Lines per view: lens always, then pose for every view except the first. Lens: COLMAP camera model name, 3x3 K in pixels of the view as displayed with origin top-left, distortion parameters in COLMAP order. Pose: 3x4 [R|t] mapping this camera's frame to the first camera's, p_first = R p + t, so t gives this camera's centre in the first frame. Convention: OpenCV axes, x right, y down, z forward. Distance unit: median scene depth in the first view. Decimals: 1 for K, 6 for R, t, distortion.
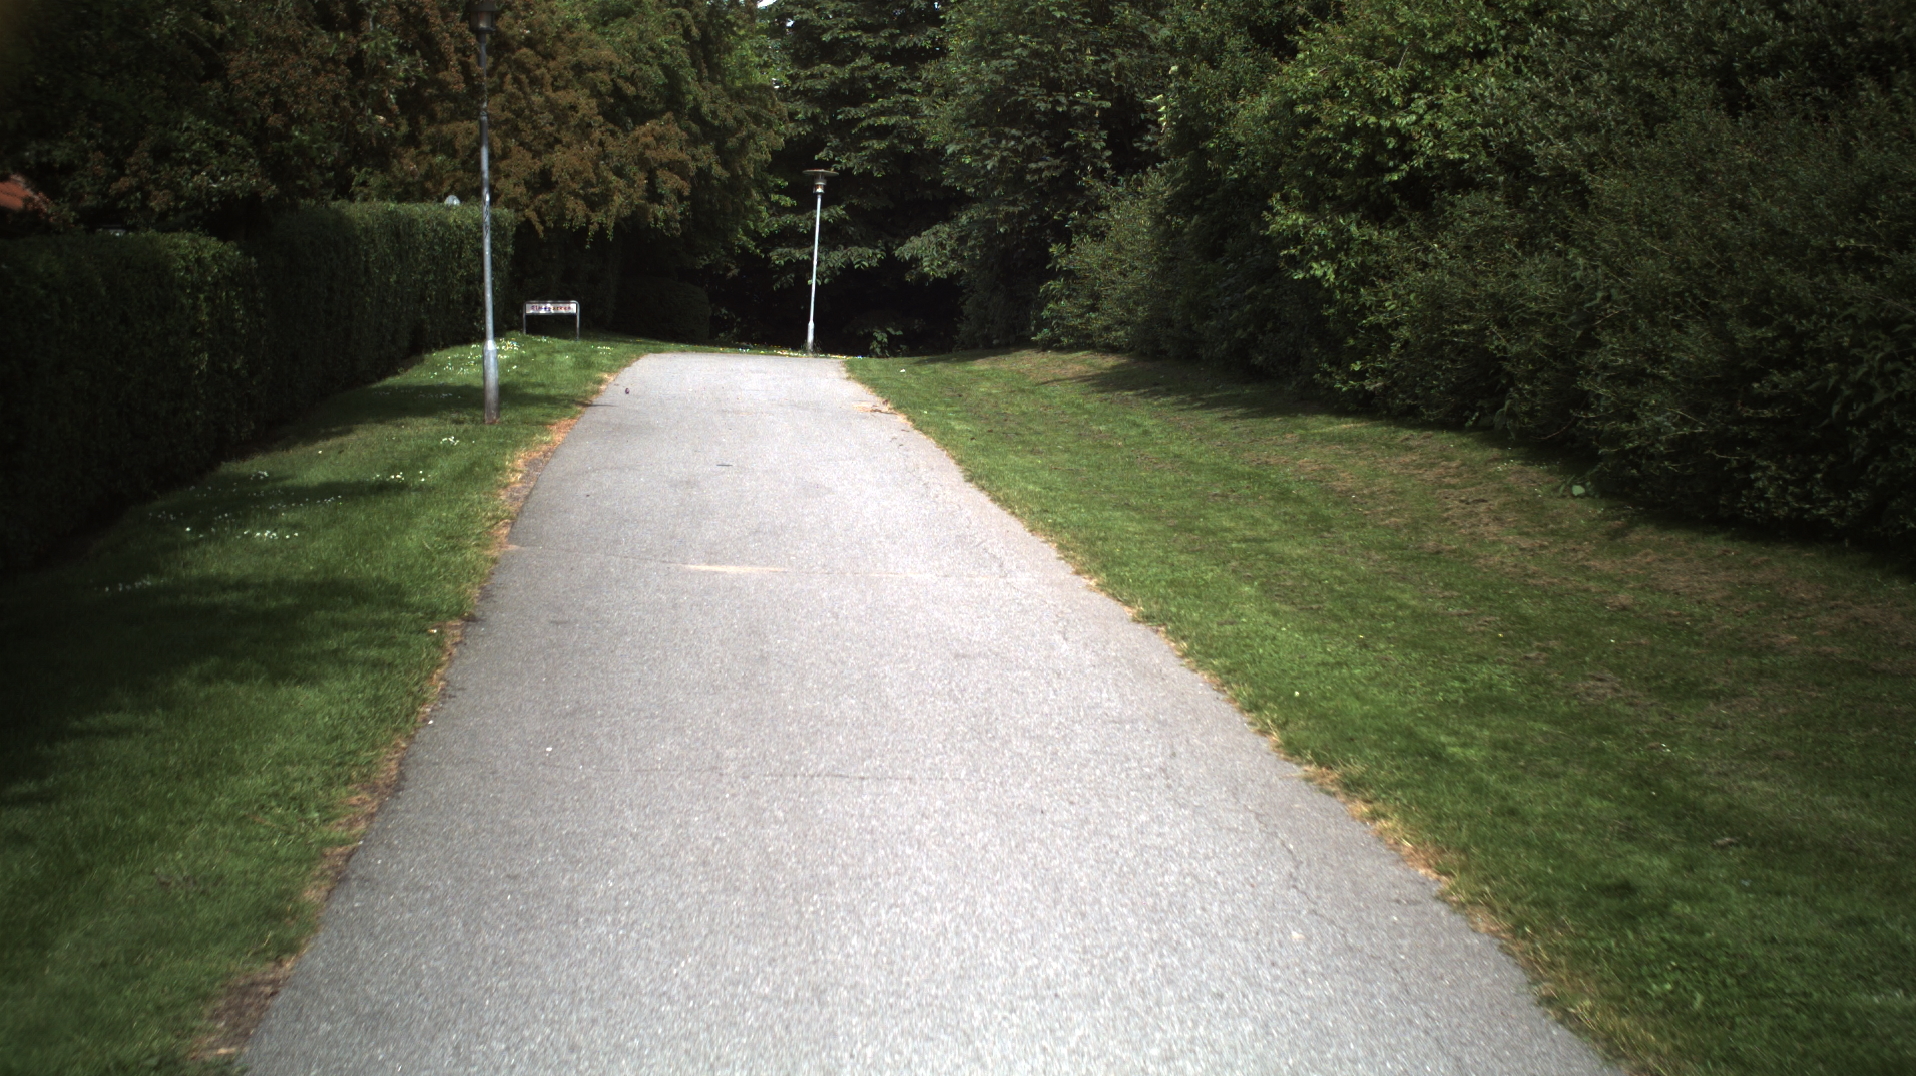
lens RADIAL K [[3398.6, 0, 955.6], [0, 3398.6, 530.5], [0, 0, 1]] dist [-0.258068, 0.000000]
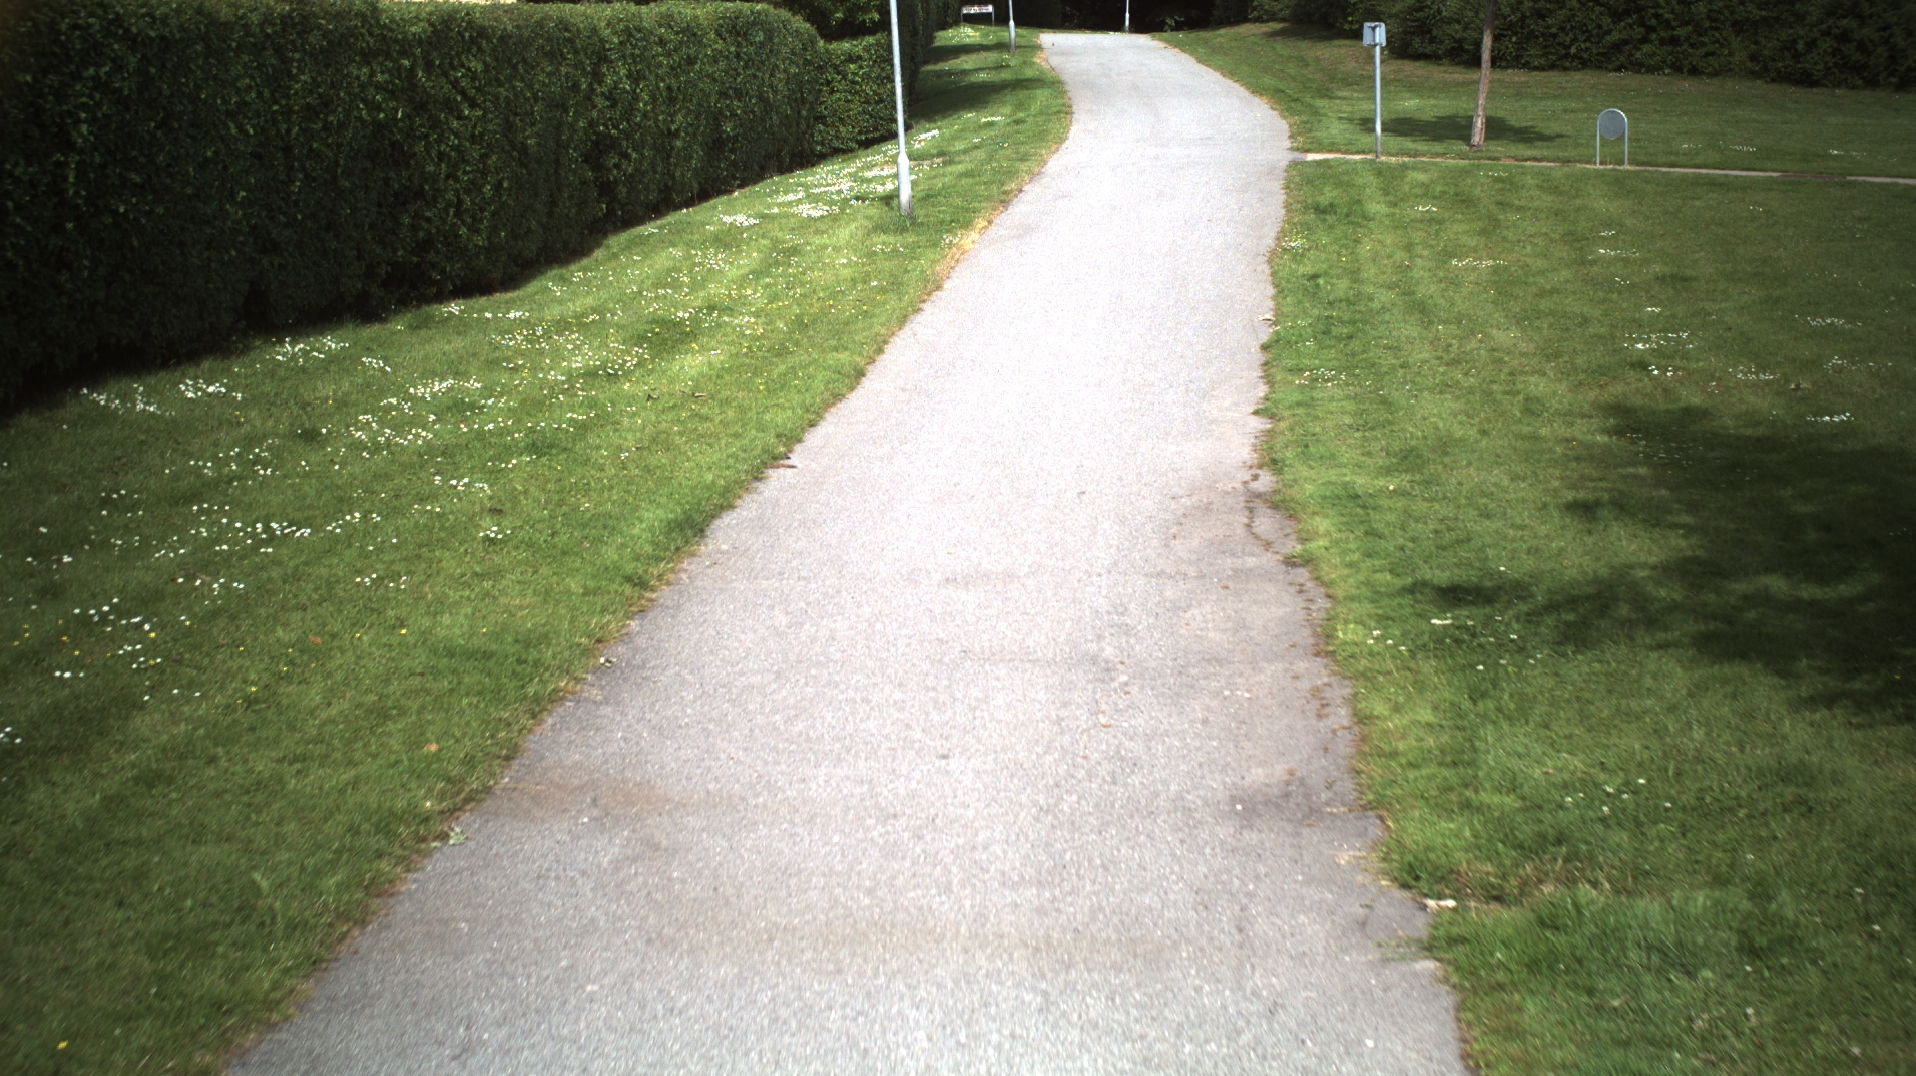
lens RADIAL K [[3398.6, 0, 961.1], [0, 3398.6, 543.2], [0, 0, 1]] dist [-0.258068, 0.000000]
pose [[0.995742, -0.022560, -0.089381, 0.024833], [0.030704, 0.995394, 0.090815, 0.061724], [0.086920, -0.093172, 0.991849, -0.929048]]
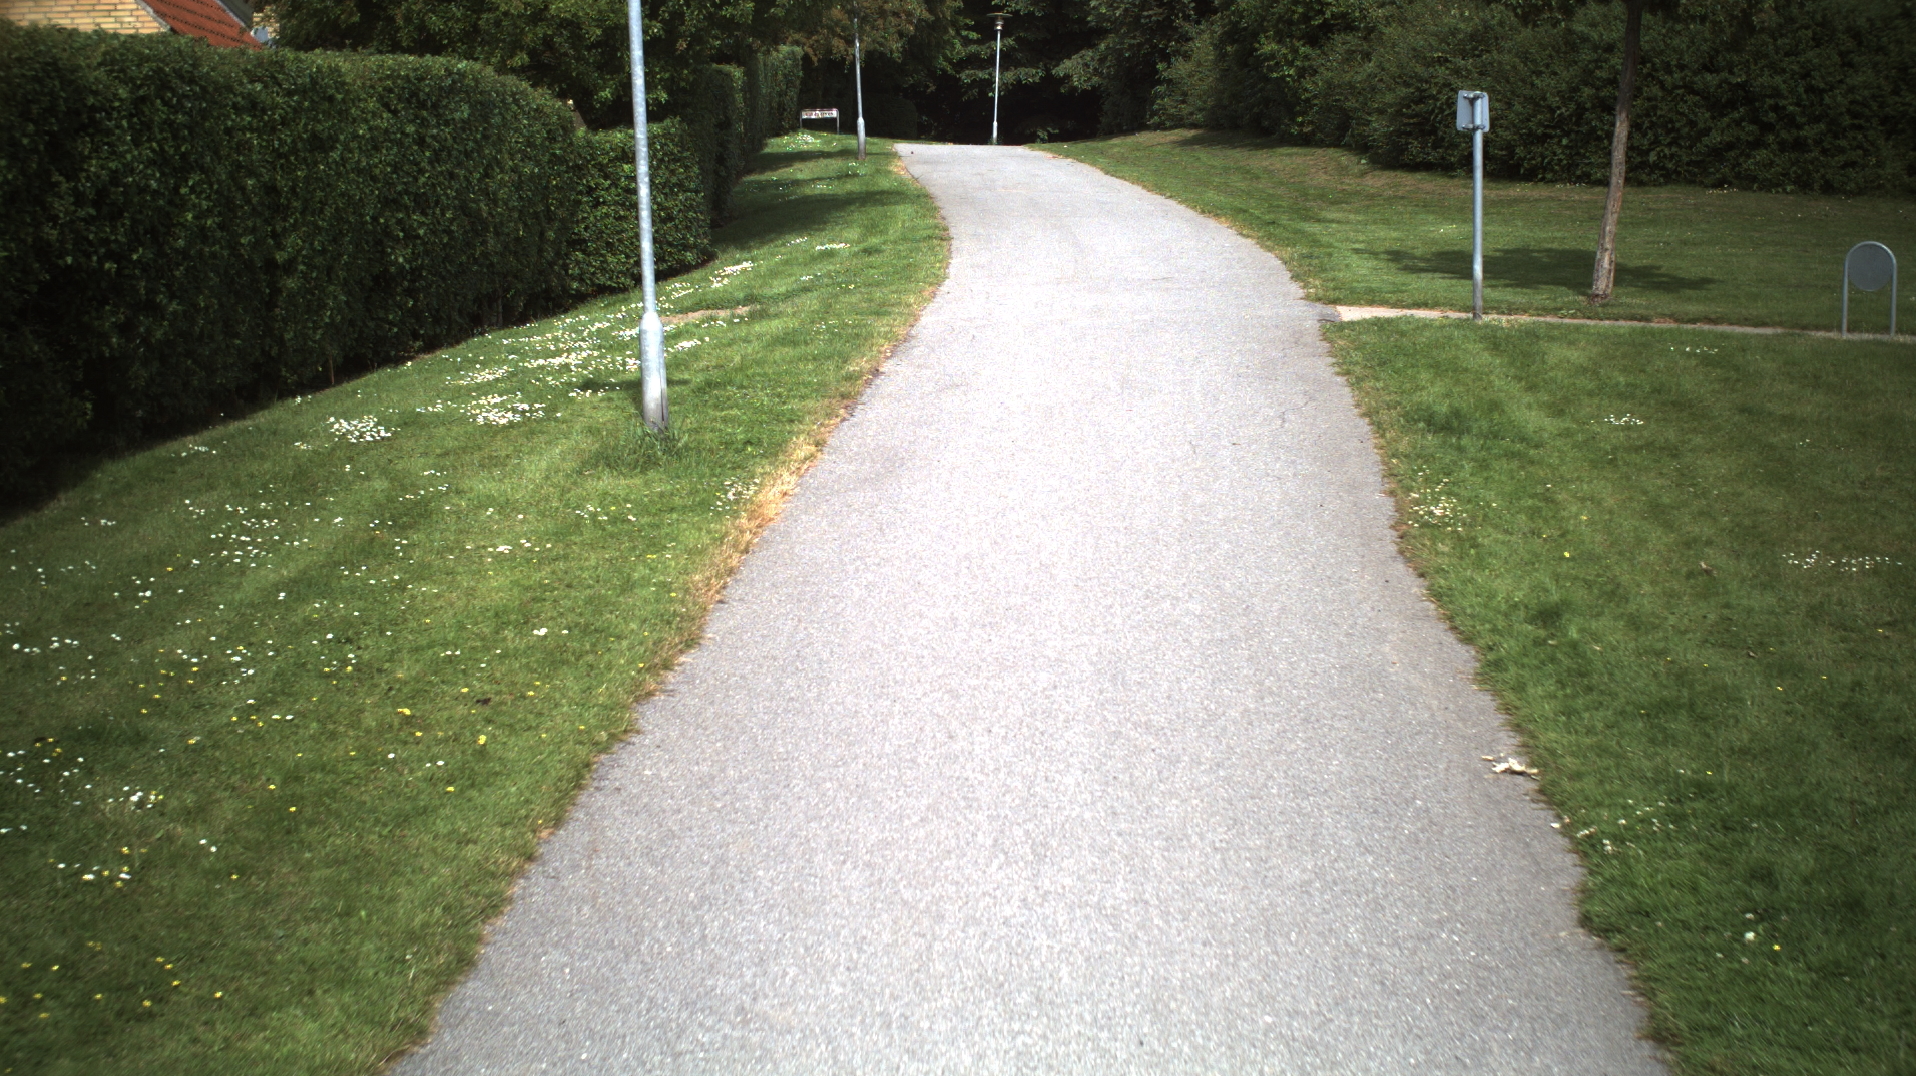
lens RADIAL K [[3398.6, 0, 956.7], [0, 3398.6, 536.1], [0, 0, 1]] dist [-0.258068, 0.000000]
pose [[0.998892, -0.017661, -0.043616, -0.000681], [0.019973, 0.998386, 0.053171, 0.049638], [0.042607, -0.053983, 0.997632, -0.580202]]
